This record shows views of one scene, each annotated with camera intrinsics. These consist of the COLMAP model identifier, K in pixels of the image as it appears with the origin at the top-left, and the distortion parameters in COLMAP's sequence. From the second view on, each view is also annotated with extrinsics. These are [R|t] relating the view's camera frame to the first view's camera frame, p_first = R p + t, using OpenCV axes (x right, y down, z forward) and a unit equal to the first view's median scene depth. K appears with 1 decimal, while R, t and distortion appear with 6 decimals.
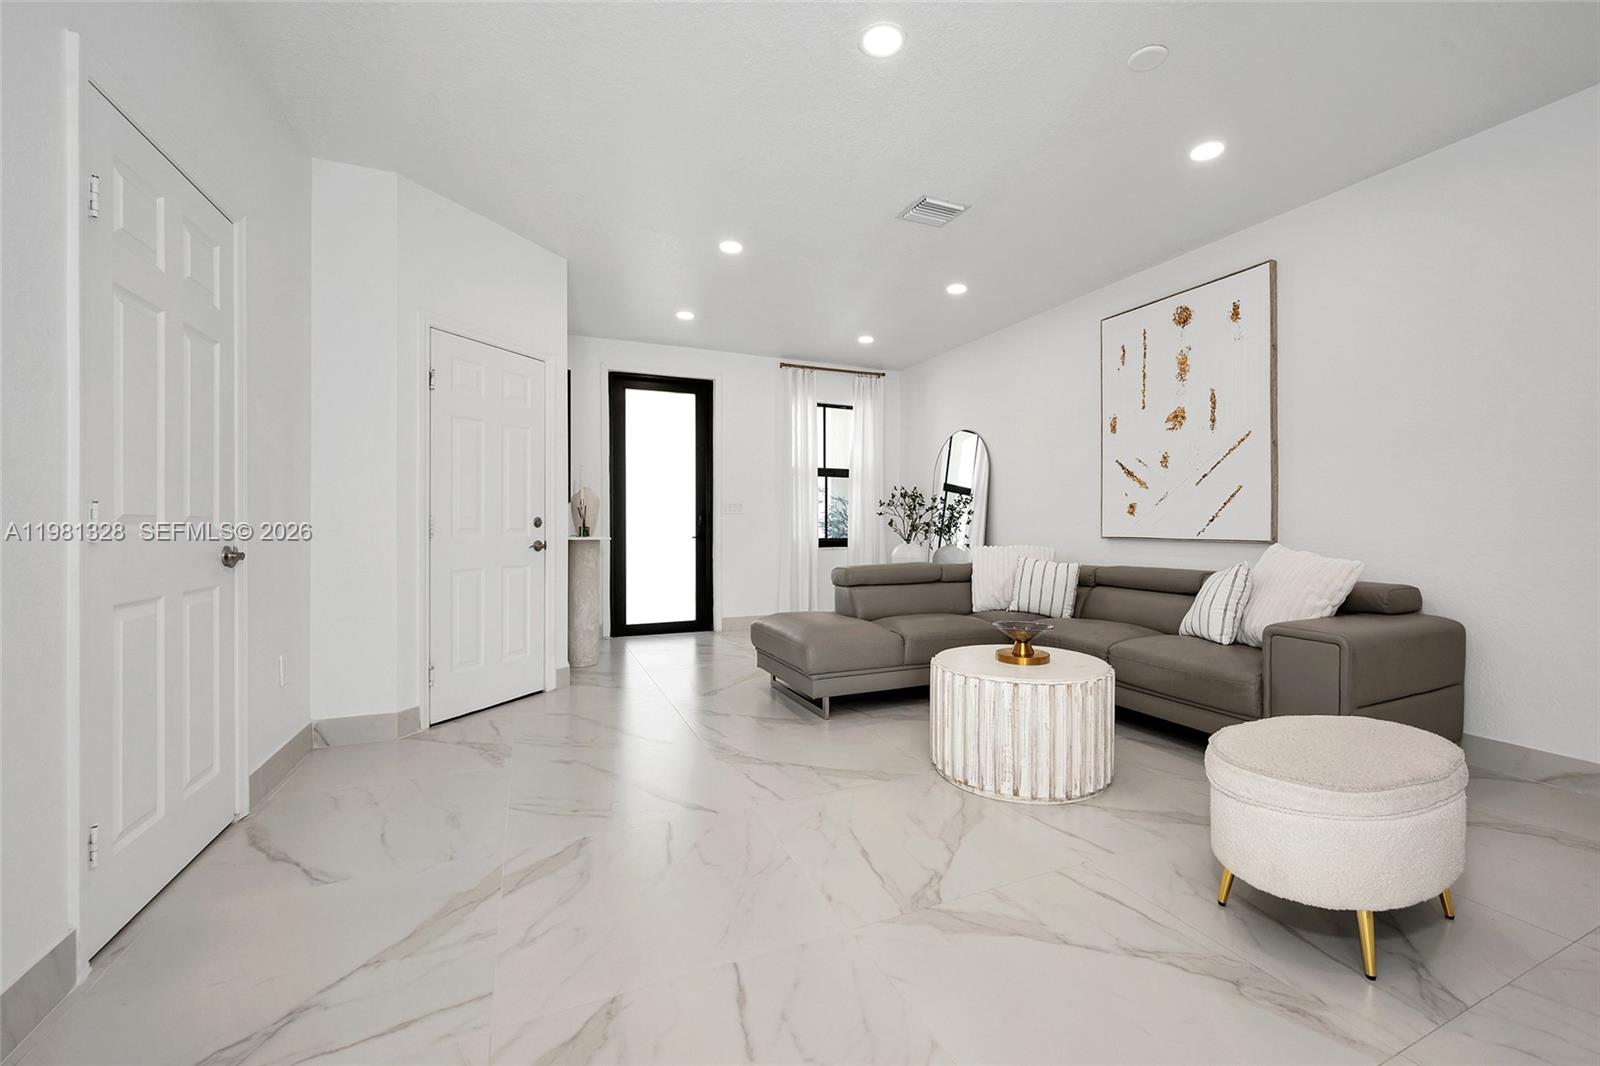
lens RADIAL K [[626.4, 0, 815.0], [0, 626.4, 537.7], [0, 0, 1]] dist [0.007440, -0.000002]
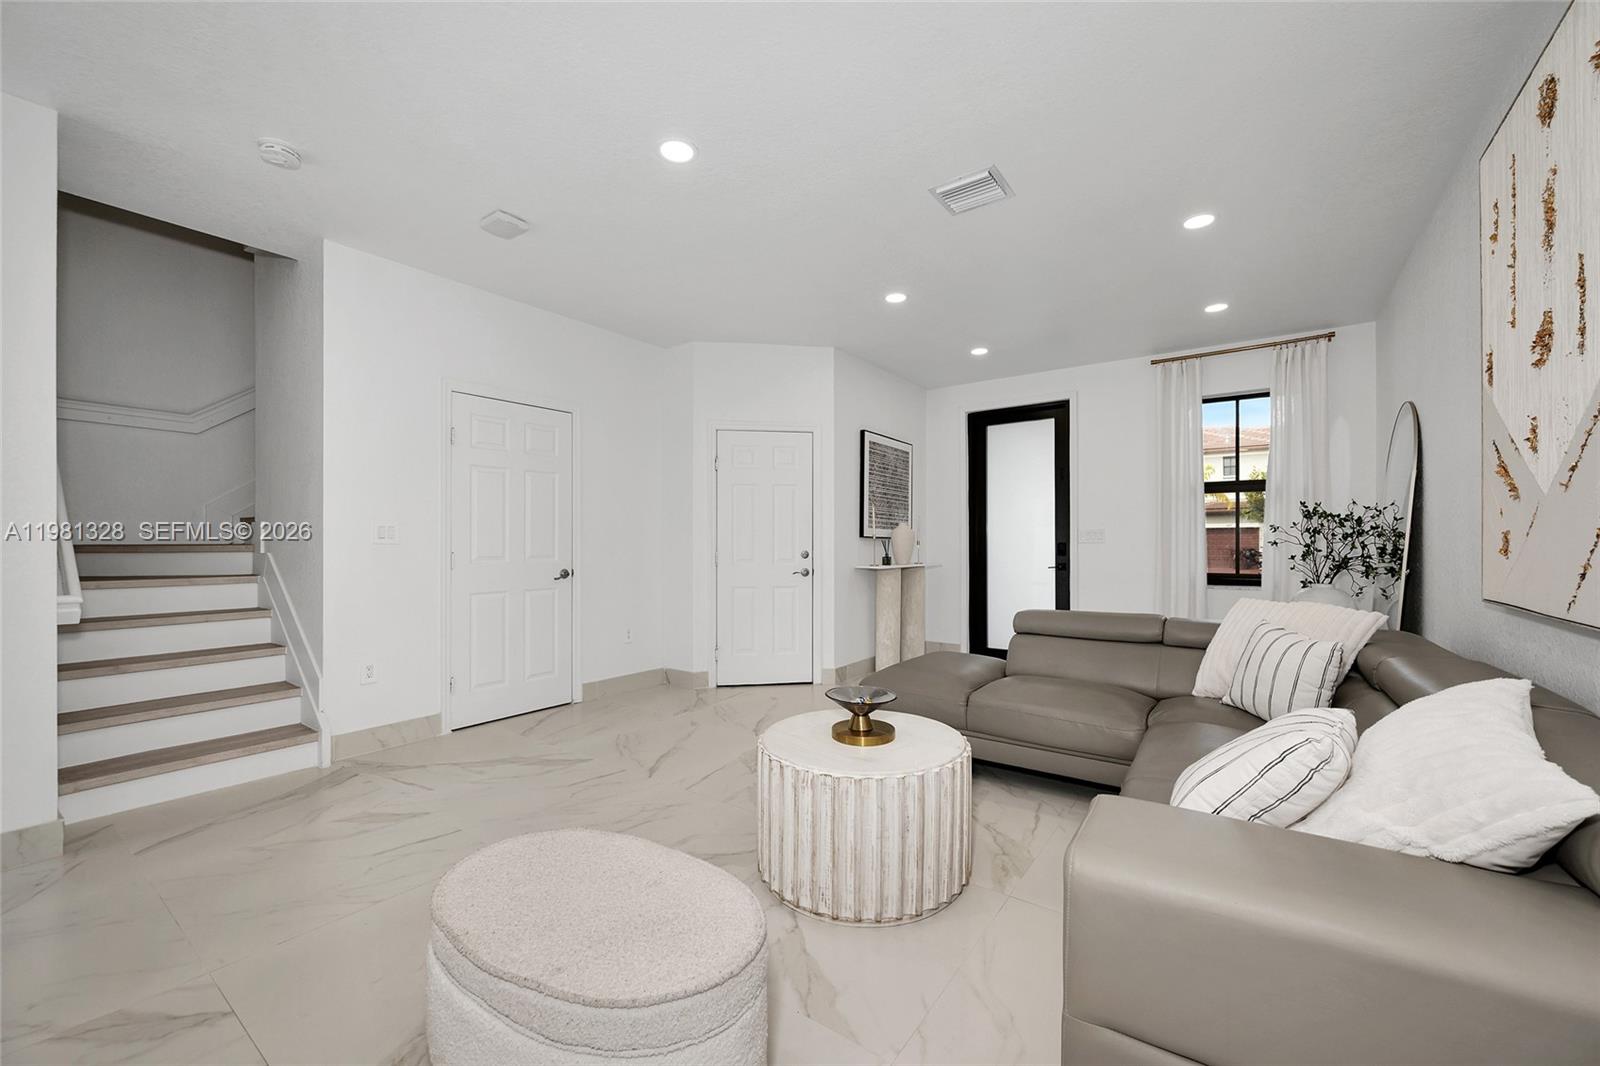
lens RADIAL K [[612.3, 0, 845.6], [0, 612.3, 544.1], [0, 0, 1]] dist [0.008564, -0.000006]
pose [[0.533023, 0.001021, -0.846100, 0.669836], [-0.015915, 0.999834, -0.008820, -0.035242], [0.845951, 0.018167, 0.532951, 0.359581]]
